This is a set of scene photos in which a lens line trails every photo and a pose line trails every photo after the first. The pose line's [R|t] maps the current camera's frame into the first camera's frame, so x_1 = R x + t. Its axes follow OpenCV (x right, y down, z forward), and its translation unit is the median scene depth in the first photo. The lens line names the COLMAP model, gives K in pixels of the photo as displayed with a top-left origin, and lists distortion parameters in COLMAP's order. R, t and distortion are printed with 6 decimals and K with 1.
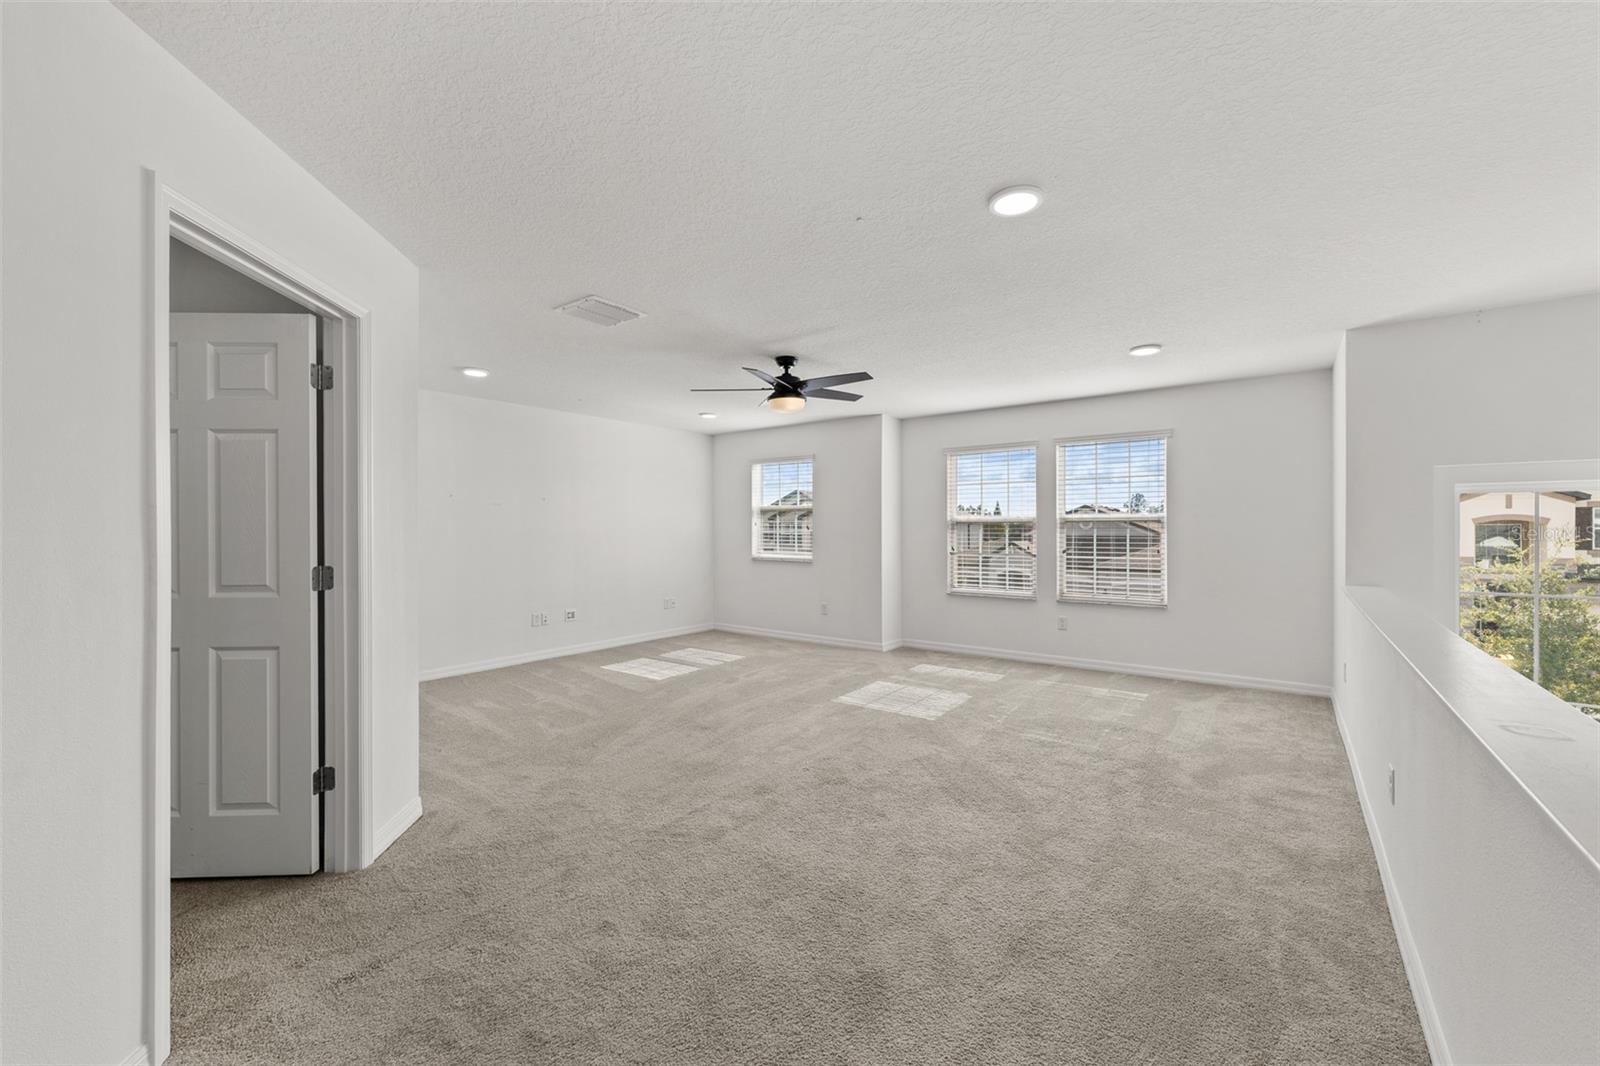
lens RADIAL K [[636.4, 0, 793.6], [0, 636.4, 528.9], [0, 0, 1]] dist [-0.003051, 0.001716]
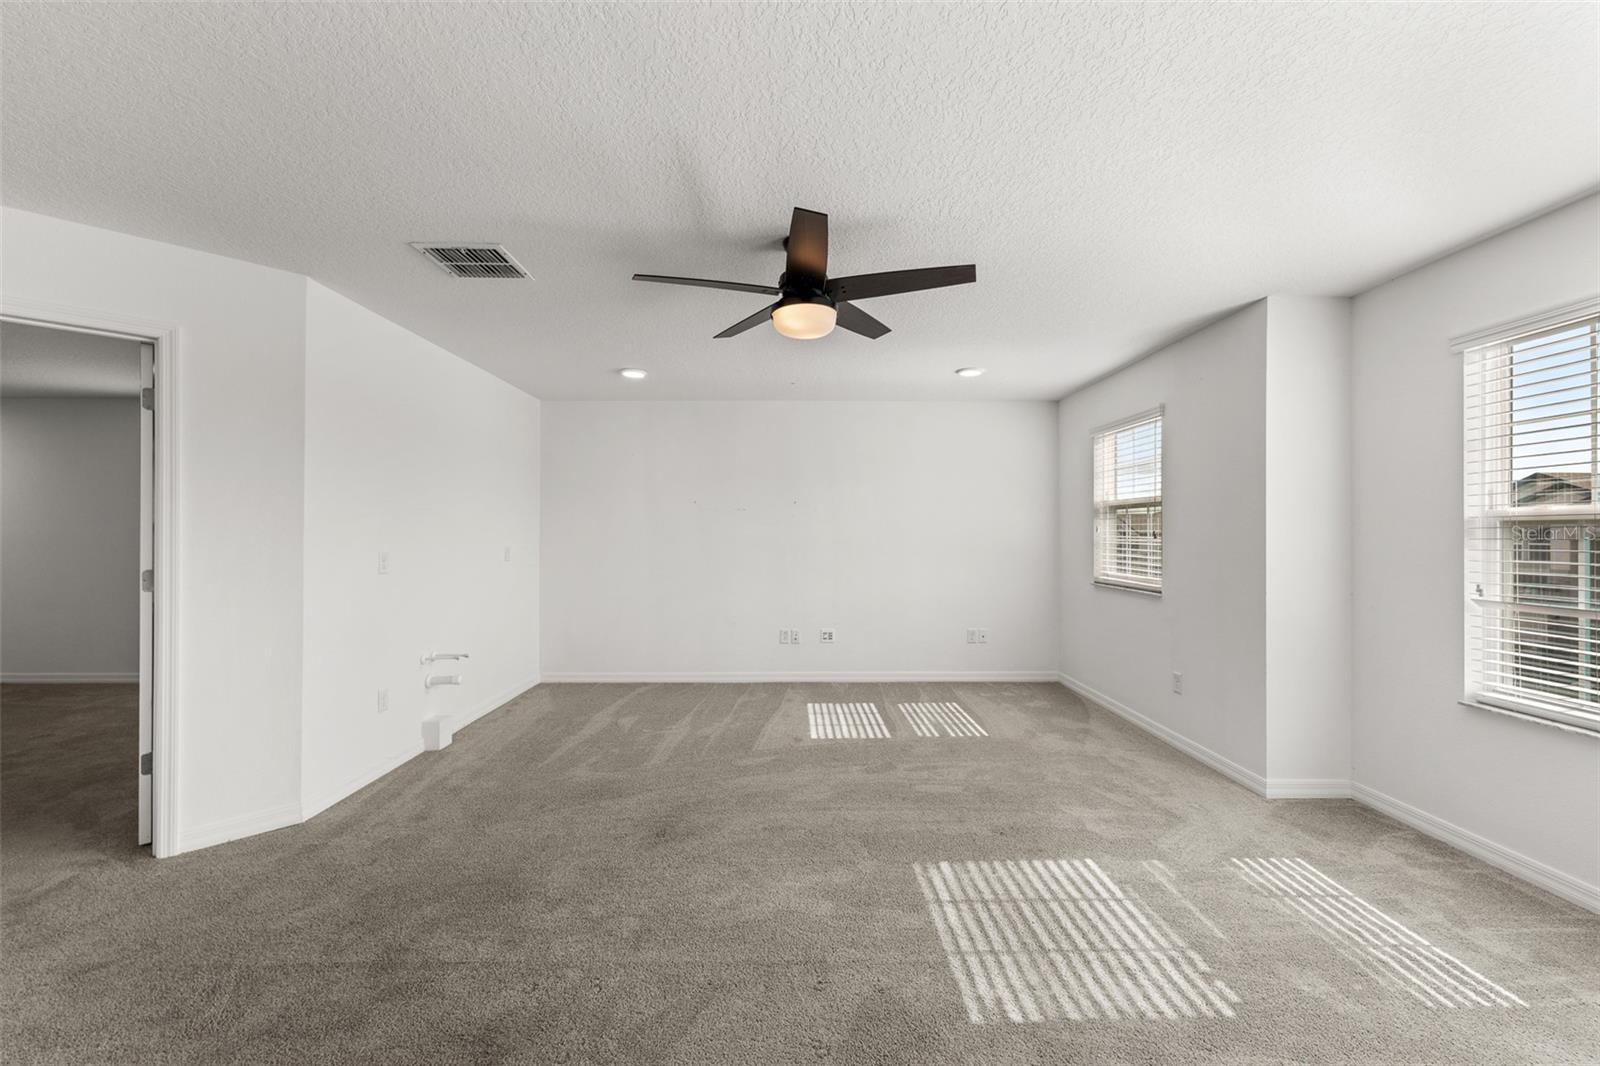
lens RADIAL K [[636.4, 0, 799.0], [0, 636.4, 534.4], [0, 0, 1]] dist [-0.003051, 0.001716]
pose [[0.619760, 0.002280, -0.784788, 0.346595], [-0.001847, 0.999997, 0.001446, -0.002849], [0.784789, 0.000553, 0.619763, 0.506428]]
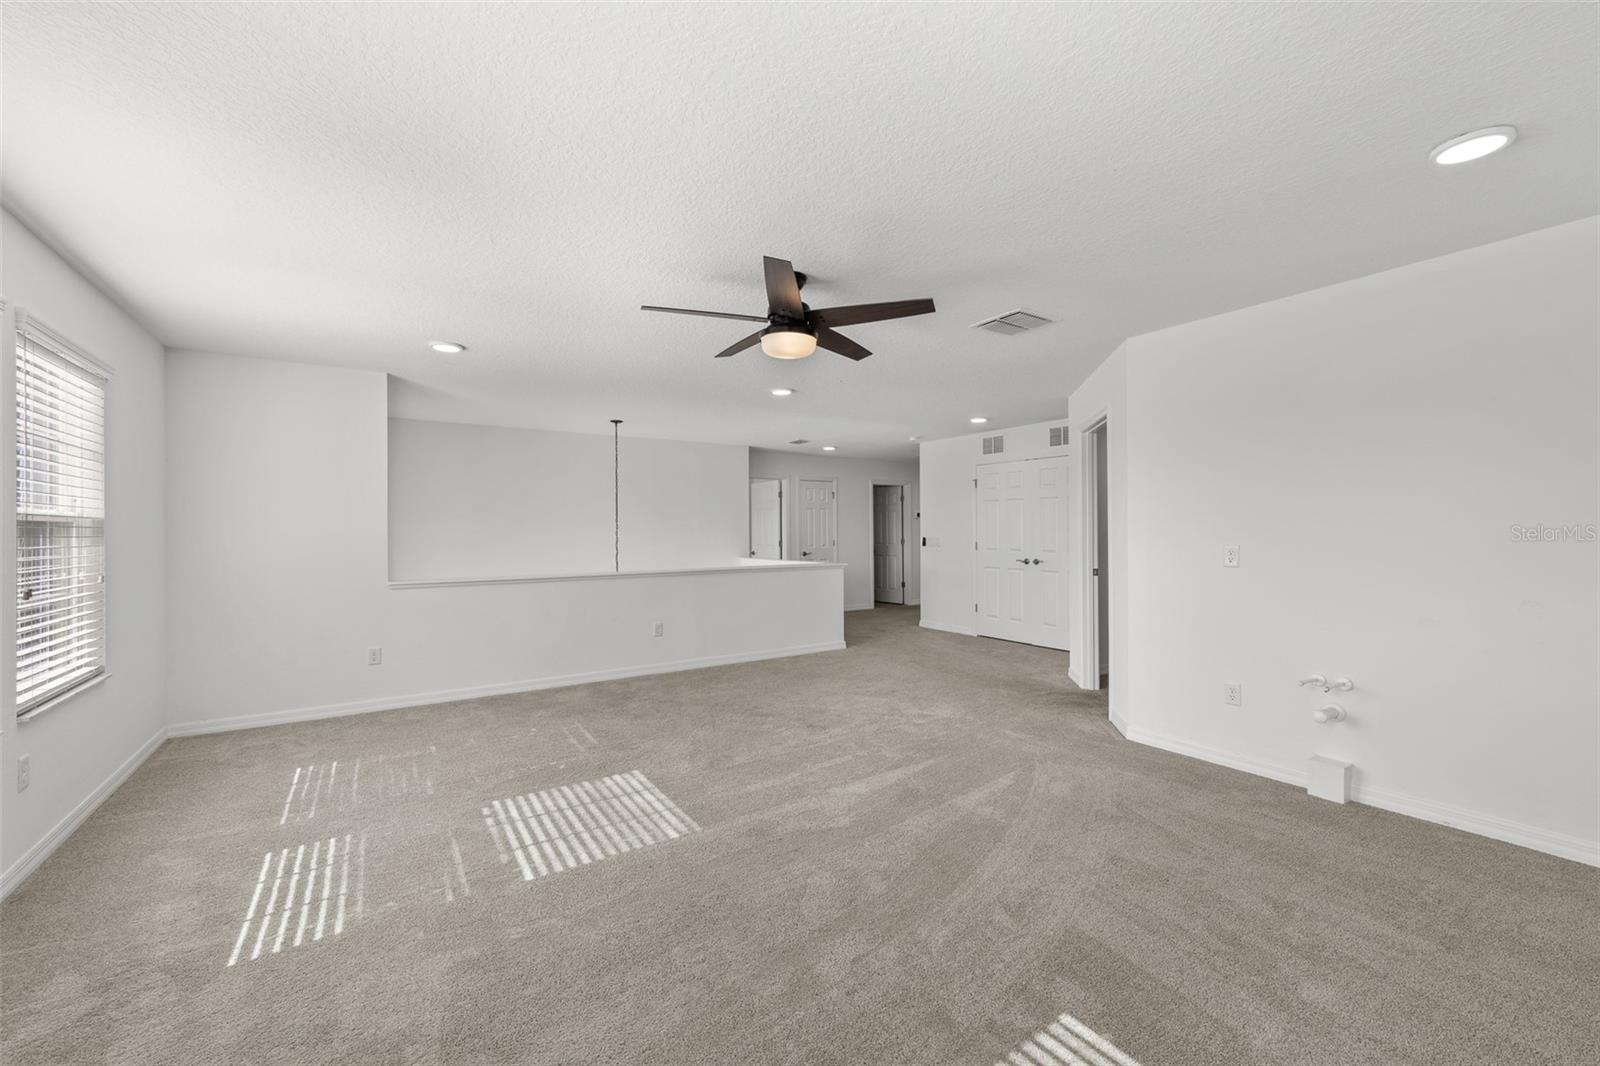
lens RADIAL K [[636.4, 0, 799.2], [0, 636.4, 531.0], [0, 0, 1]] dist [-0.003051, 0.001716]
pose [[-0.946339, 0.004950, 0.323139, -0.180812], [0.005743, 0.999982, 0.001499, -0.002389], [-0.323125, 0.003274, -0.946350, 1.280188]]
